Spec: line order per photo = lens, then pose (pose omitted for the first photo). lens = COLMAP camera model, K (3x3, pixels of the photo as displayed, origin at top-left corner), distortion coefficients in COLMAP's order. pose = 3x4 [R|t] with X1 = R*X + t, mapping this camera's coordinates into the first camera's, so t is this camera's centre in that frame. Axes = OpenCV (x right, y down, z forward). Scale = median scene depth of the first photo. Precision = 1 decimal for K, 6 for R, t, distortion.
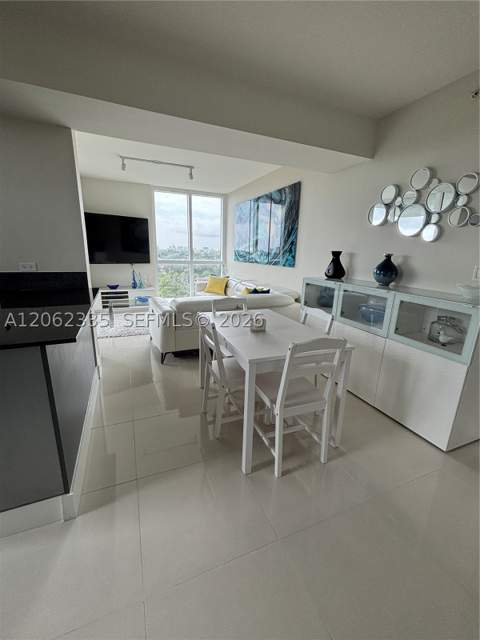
lens RADIAL K [[257.9, 0, 241.4], [0, 257.9, 316.4], [0, 0, 1]] dist [-0.003143, -0.001715]
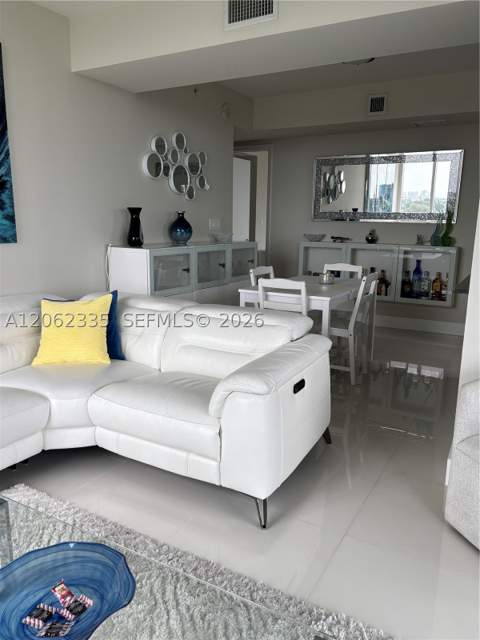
lens RADIAL K [[496.9, 0, 237.9], [0, 496.9, 323.8], [0, 0, 1]] dist [0.001264, -0.014421]
pose [[-0.632949, -0.188071, 0.751003, -0.743347], [0.165875, 0.914575, 0.368833, -0.348103], [-0.756215, 0.358025, -0.547683, 1.376057]]
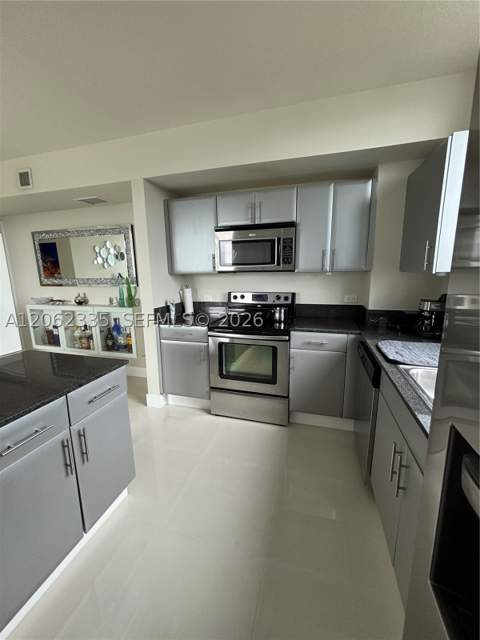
lens RADIAL K [[257.9, 0, 239.0], [0, 257.9, 322.8], [0, 0, 1]] dist [-0.003143, -0.001715]
pose [[-0.792324, -0.131715, 0.595713, -0.830499], [0.142777, 0.909273, 0.390944, -0.148478], [-0.593159, 0.394808, -0.701633, 0.394271]]
